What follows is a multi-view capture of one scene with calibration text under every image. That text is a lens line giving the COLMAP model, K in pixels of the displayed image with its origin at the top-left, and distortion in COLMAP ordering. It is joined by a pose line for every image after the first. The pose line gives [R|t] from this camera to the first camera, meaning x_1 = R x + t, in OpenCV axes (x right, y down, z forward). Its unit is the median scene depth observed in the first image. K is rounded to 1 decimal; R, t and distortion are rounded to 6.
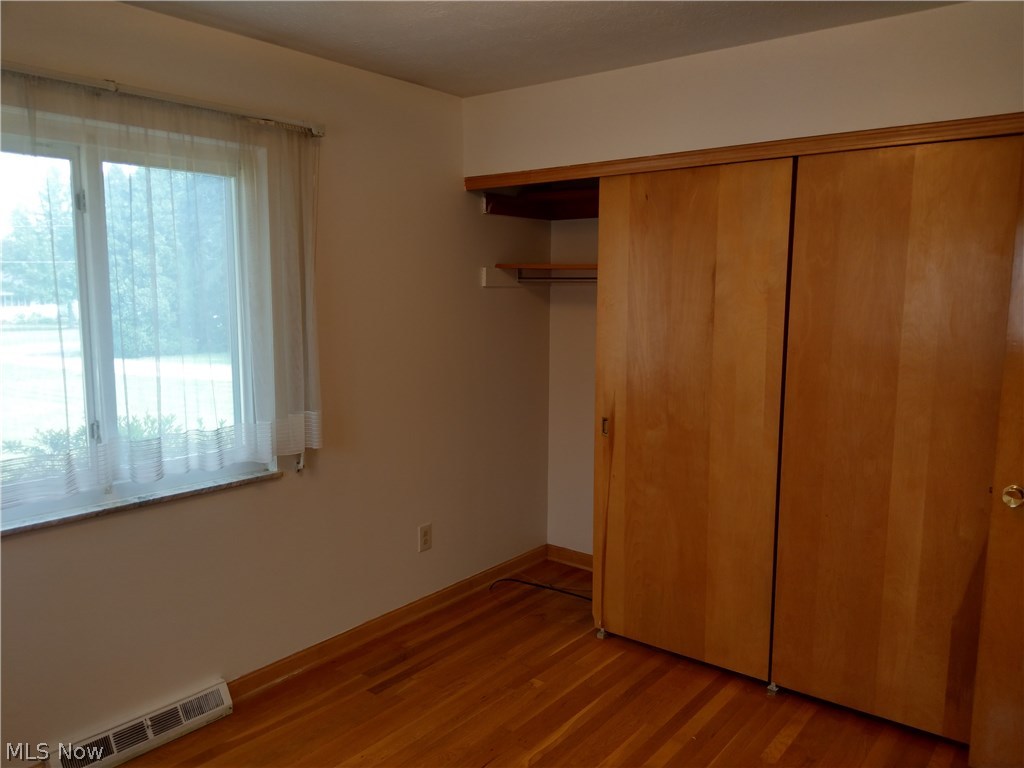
lens RADIAL K [[801.1, 0, 512.0], [0, 801.1, 384.0], [0, 0, 1]] dist [0.007940, -0.000349]
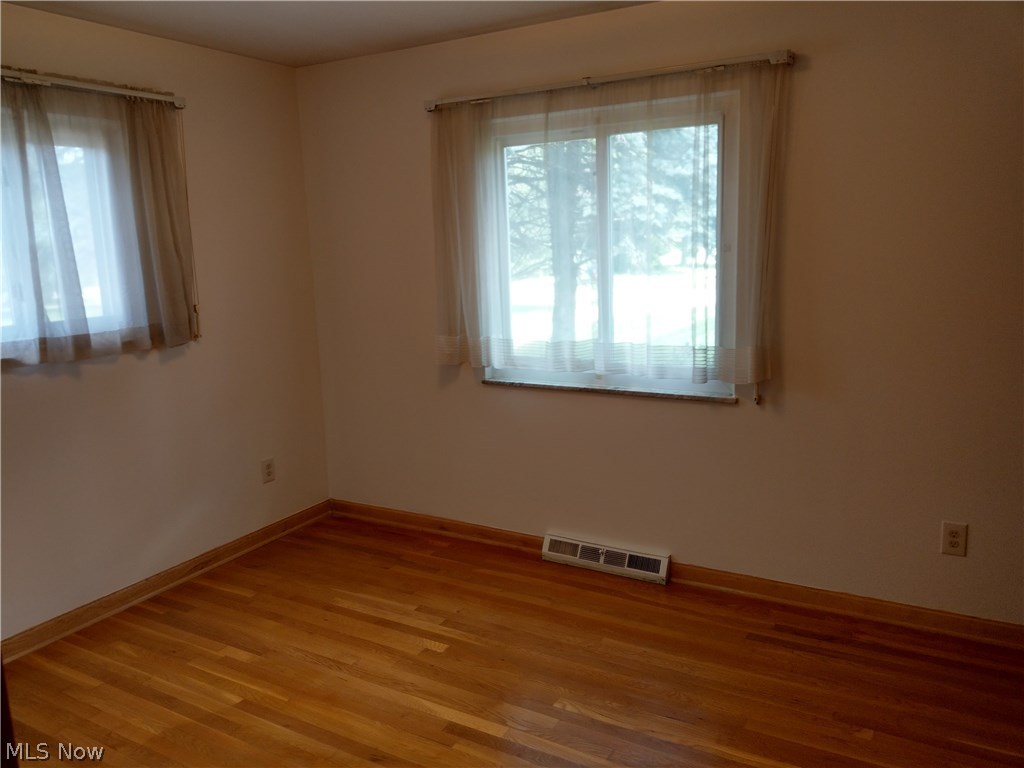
lens RADIAL K [[801.1, 0, 512.0], [0, 801.1, 384.0], [0, 0, 1]] dist [0.007940, -0.000349]
pose [[0.131155, 0.160689, -0.978252, 0.714424], [-0.095264, 0.984252, 0.148903, -0.040498], [0.986774, 0.073663, 0.144398, 0.556501]]
